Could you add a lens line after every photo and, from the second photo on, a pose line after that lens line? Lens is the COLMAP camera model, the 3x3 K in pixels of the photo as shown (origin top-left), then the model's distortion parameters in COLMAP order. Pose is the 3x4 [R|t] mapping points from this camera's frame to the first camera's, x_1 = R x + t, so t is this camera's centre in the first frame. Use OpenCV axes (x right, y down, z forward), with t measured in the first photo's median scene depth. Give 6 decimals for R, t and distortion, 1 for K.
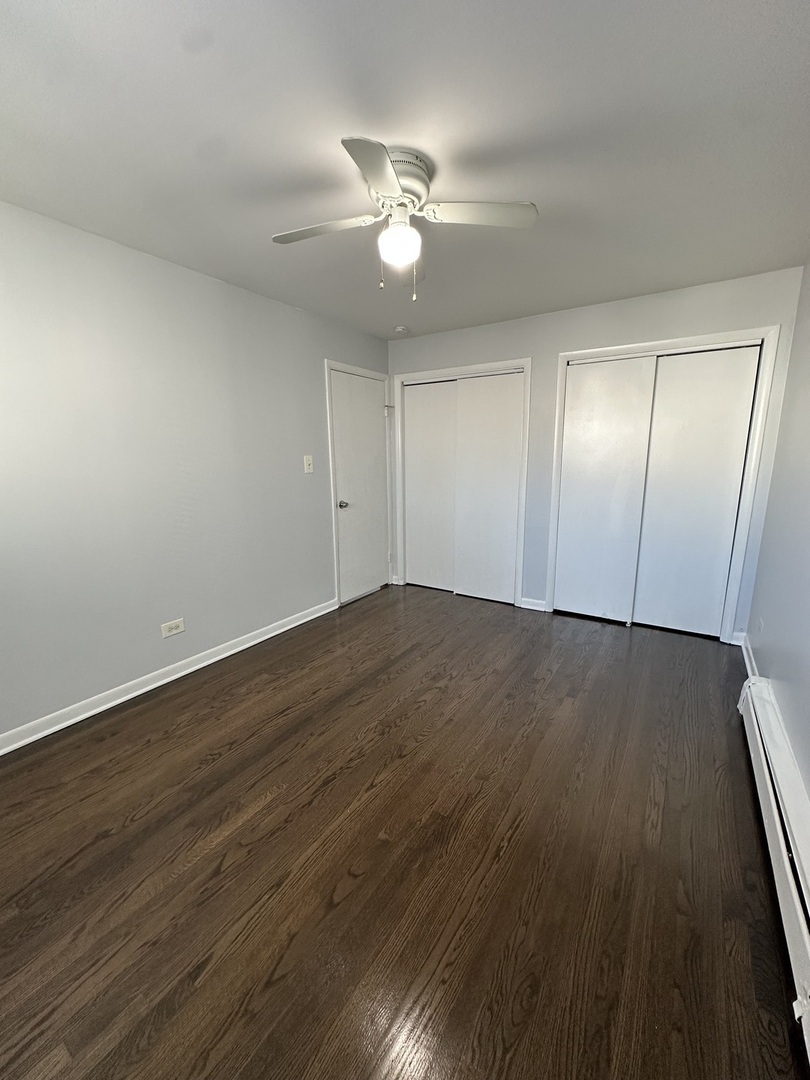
lens RADIAL K [[429.2, 0, 406.1], [0, 429.2, 540.8], [0, 0, 1]] dist [-0.005150, 0.000680]
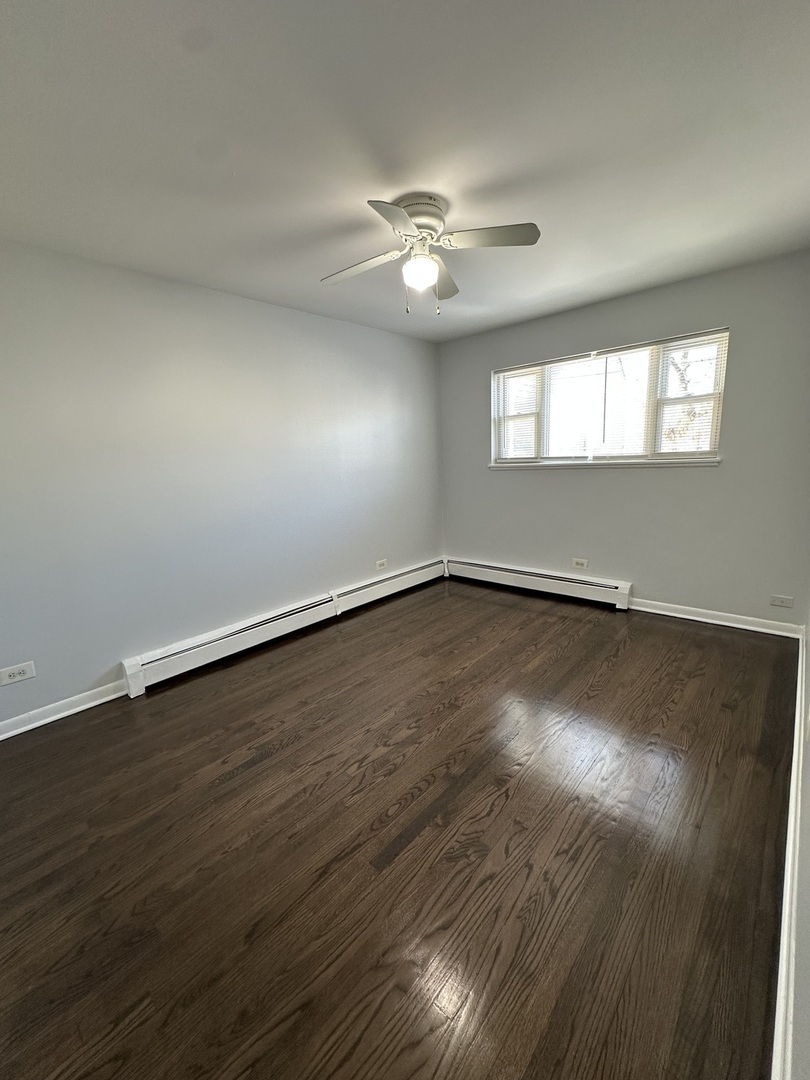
lens RADIAL K [[429.2, 0, 406.1], [0, 429.2, 540.8], [0, 0, 1]] dist [-0.005150, 0.000680]
pose [[-0.984590, 0.020596, 0.173663, -0.111494], [0.086714, 0.919863, 0.382535, -0.321922], [-0.151868, 0.391699, -0.907474, 1.625470]]
